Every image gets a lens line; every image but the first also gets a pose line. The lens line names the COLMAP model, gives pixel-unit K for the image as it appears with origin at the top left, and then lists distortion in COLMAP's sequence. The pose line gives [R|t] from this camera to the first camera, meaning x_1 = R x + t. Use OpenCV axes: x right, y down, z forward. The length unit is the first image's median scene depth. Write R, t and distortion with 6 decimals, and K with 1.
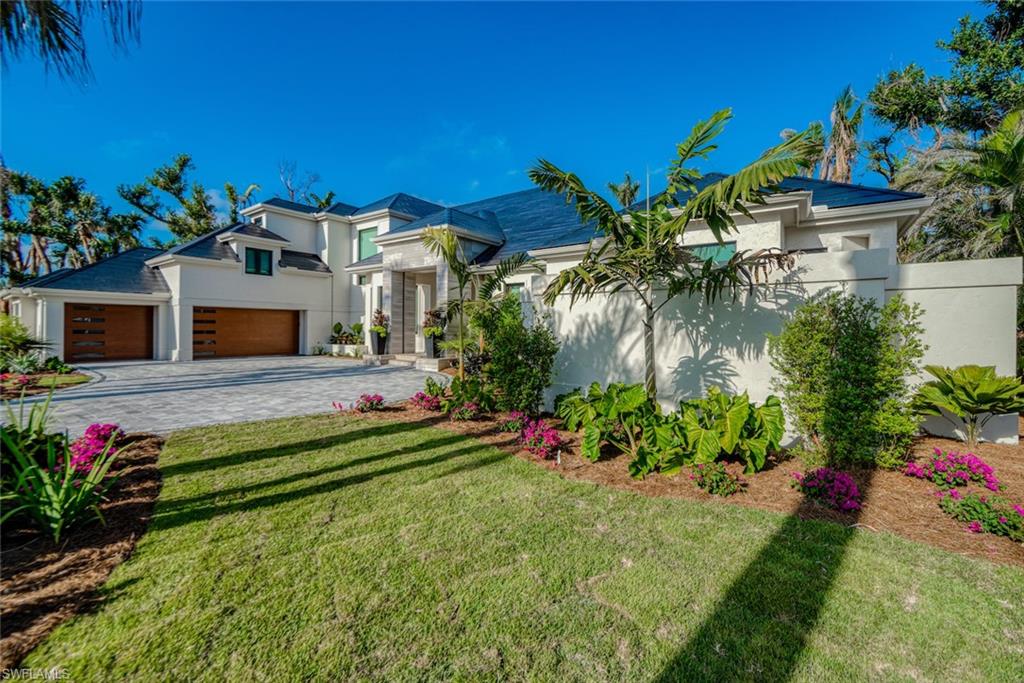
lens RADIAL K [[423.8, 0, 539.4], [0, 423.8, 328.6], [0, 0, 1]] dist [-0.009423, 0.000888]
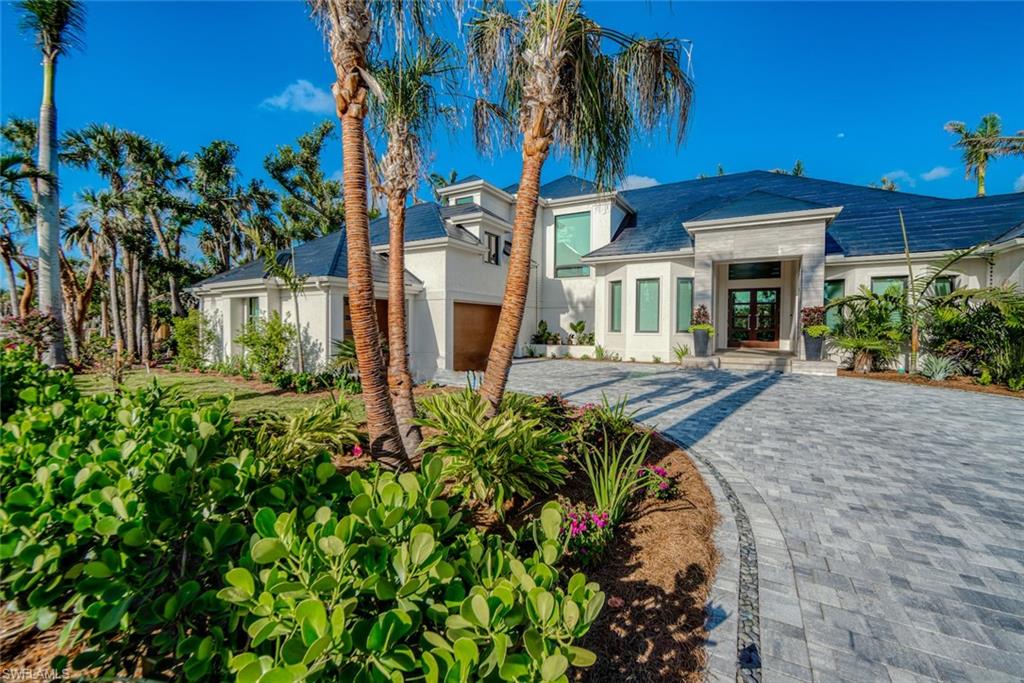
lens RADIAL K [[423.8, 0, 507.5], [0, 423.8, 340.5], [0, 0, 1]] dist [-0.009423, 0.000888]
pose [[0.997419, -0.002960, 0.071738, -0.924141], [-0.000205, 0.999028, 0.044069, -0.013743], [-0.071798, -0.043970, 0.996450, 0.176961]]
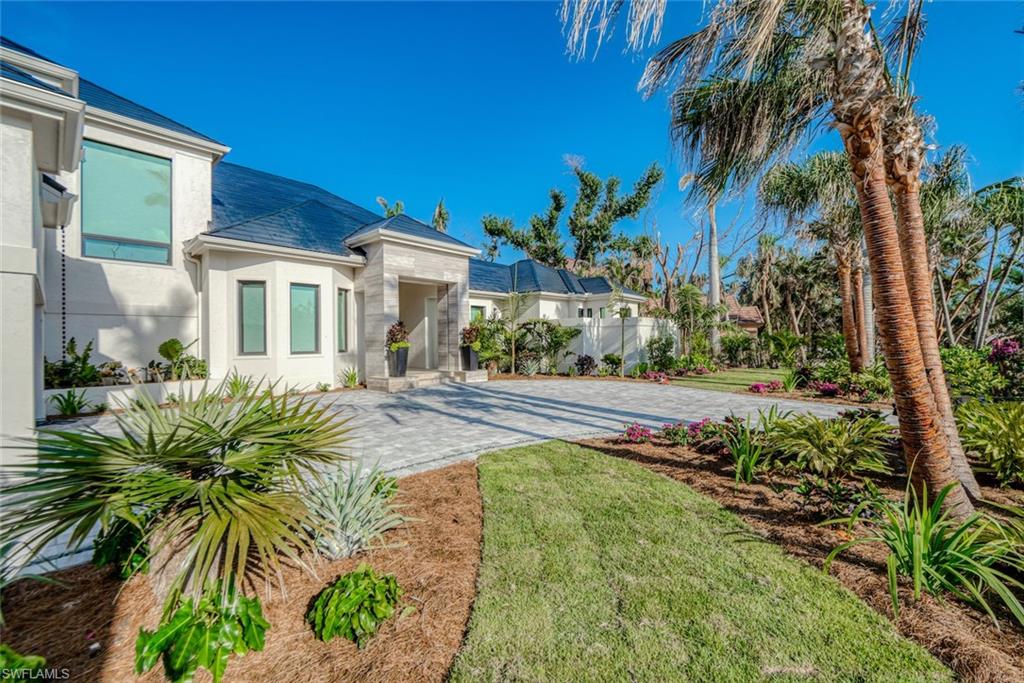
lens RADIAL K [[423.8, 0, 517.4], [0, 423.8, 347.4], [0, 0, 1]] dist [-0.009423, 0.000888]
pose [[0.135889, -0.021515, 0.990490, -1.264710], [0.002942, 0.999769, 0.021313, -0.016692], [-0.990720, 0.000017, 0.135921, 0.725462]]
